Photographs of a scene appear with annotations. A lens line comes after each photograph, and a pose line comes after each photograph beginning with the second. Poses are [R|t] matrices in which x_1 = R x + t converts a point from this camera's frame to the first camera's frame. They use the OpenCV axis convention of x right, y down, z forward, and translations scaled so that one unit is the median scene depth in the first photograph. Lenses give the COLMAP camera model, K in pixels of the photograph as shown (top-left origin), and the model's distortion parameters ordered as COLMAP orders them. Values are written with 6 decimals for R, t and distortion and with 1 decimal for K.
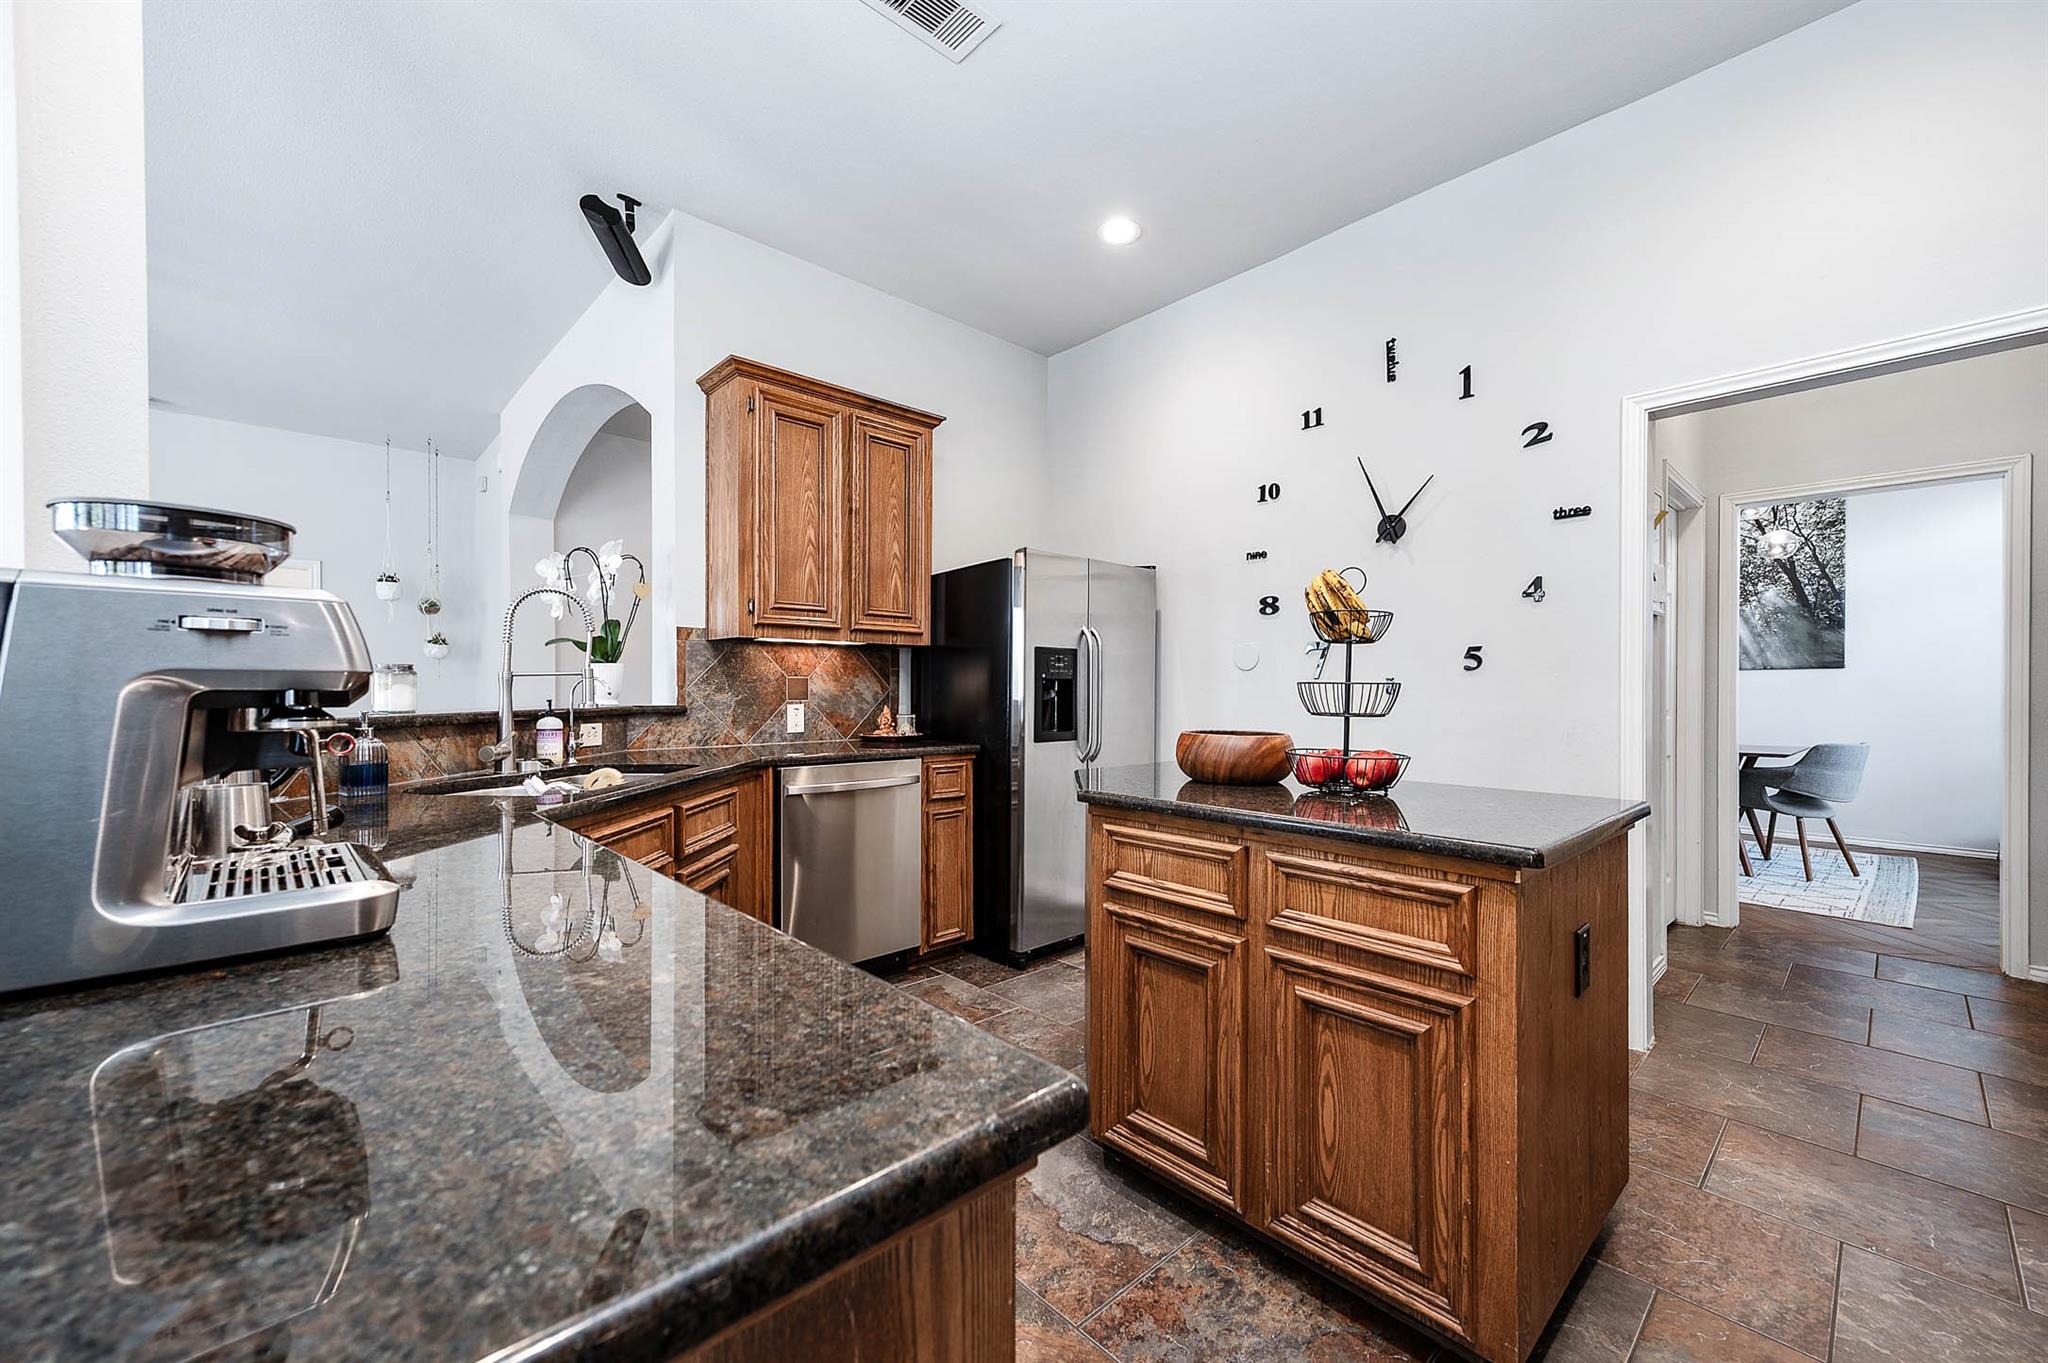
lens RADIAL K [[800.6, 0, 1022.5], [0, 800.6, 689.0], [0, 0, 1]] dist [0.011541, -0.000257]
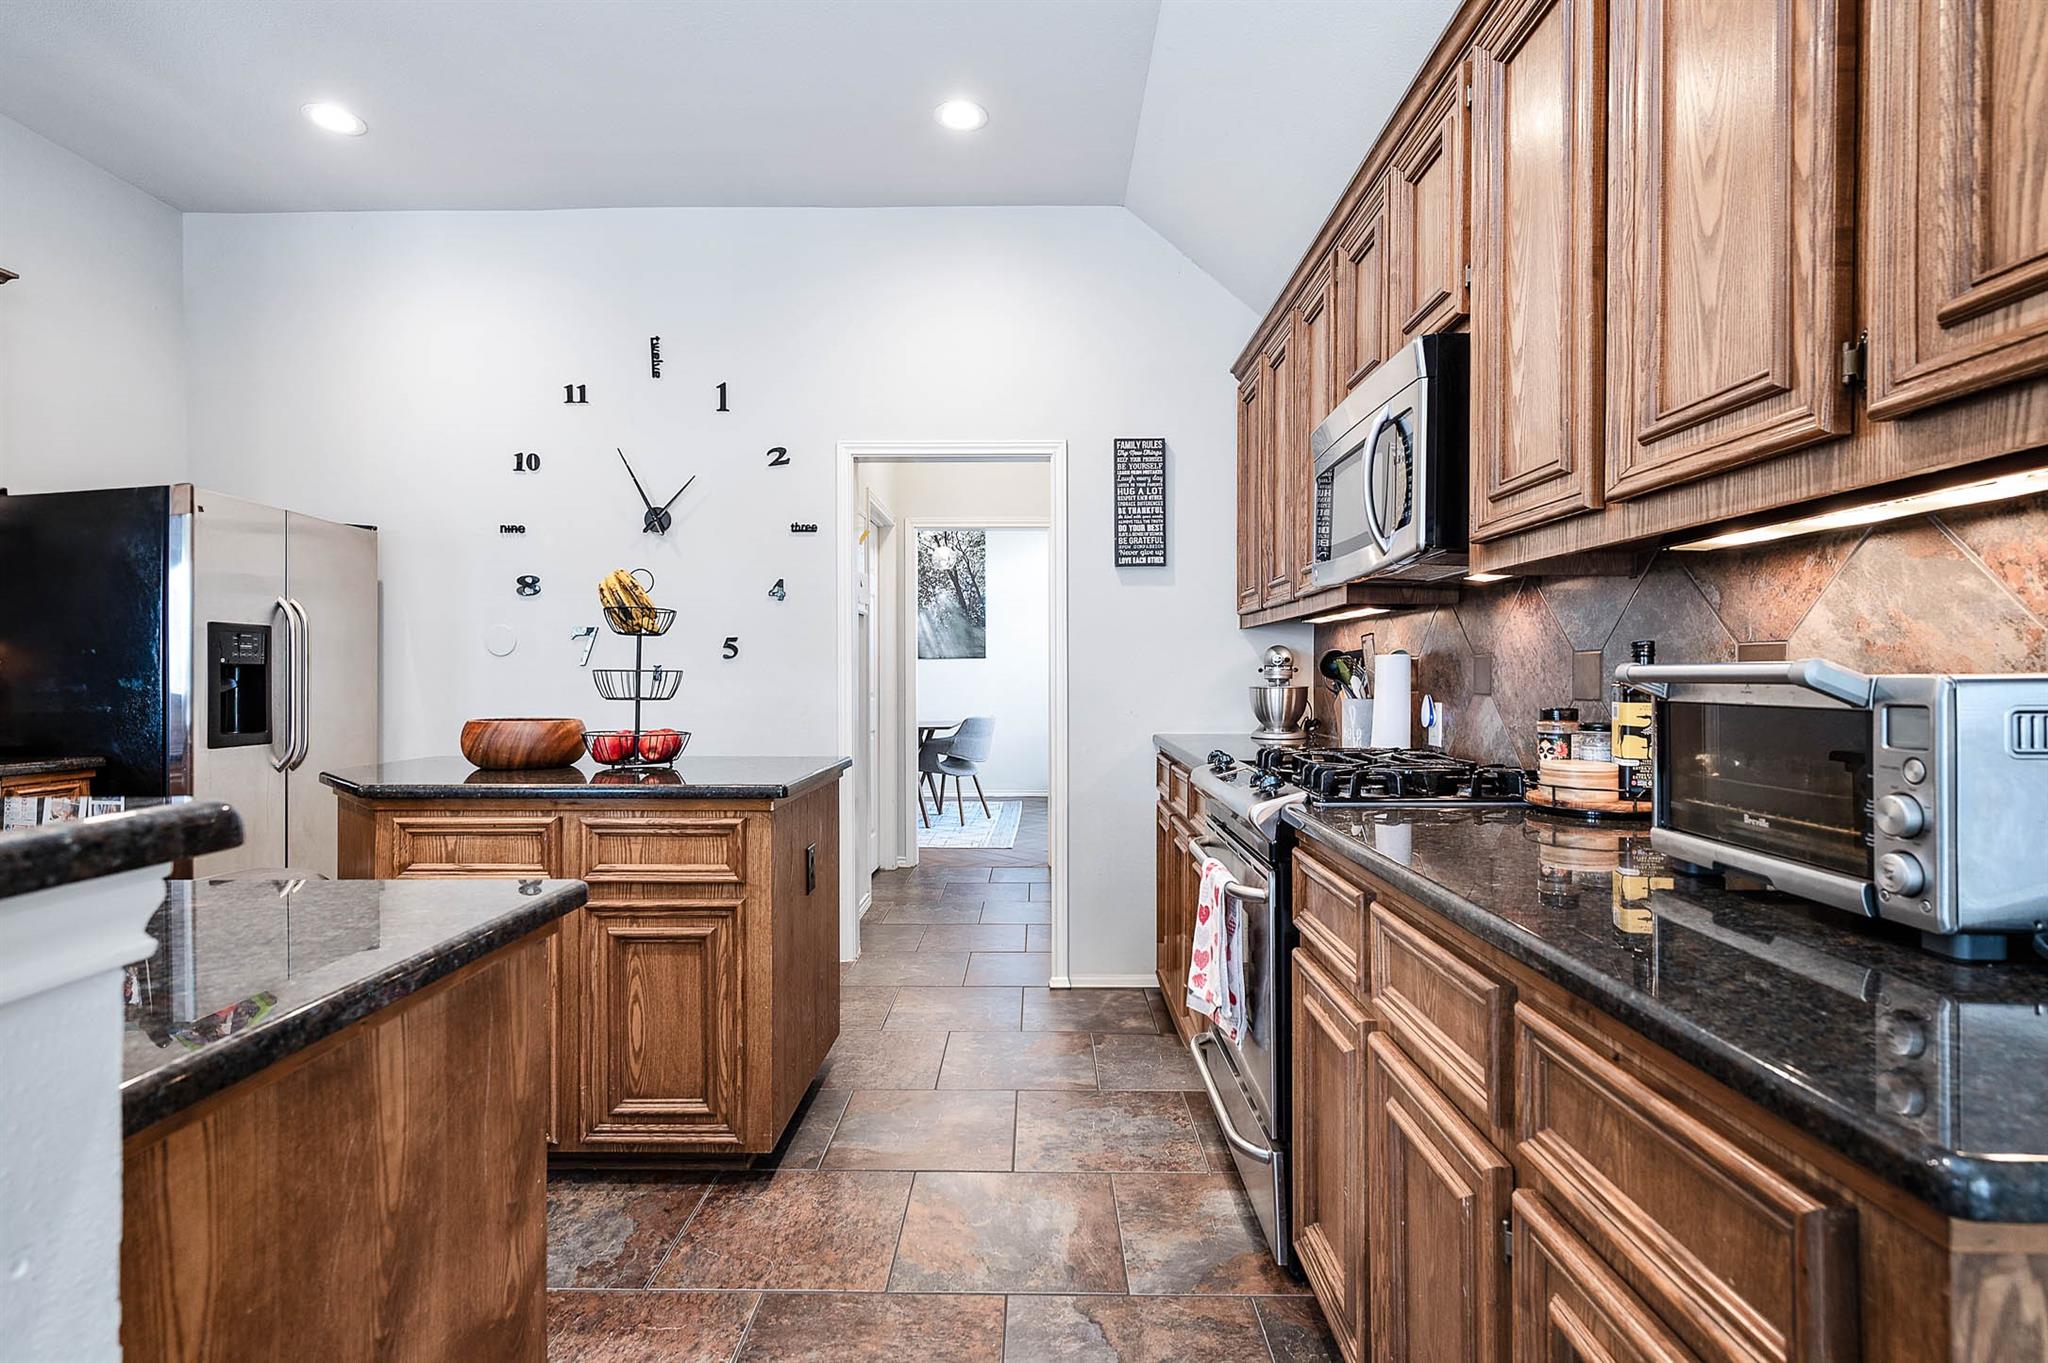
lens RADIAL K [[1021.4, 0, 1024.0], [0, 1021.4, 681.5], [0, 0, 1]] dist [-0.000620, -0.000046]
pose [[0.691564, -0.008117, 0.722270, -0.259696], [0.004737, 0.999966, 0.006702, 0.000854], [-0.722300, -0.001214, 0.691579, -0.391487]]
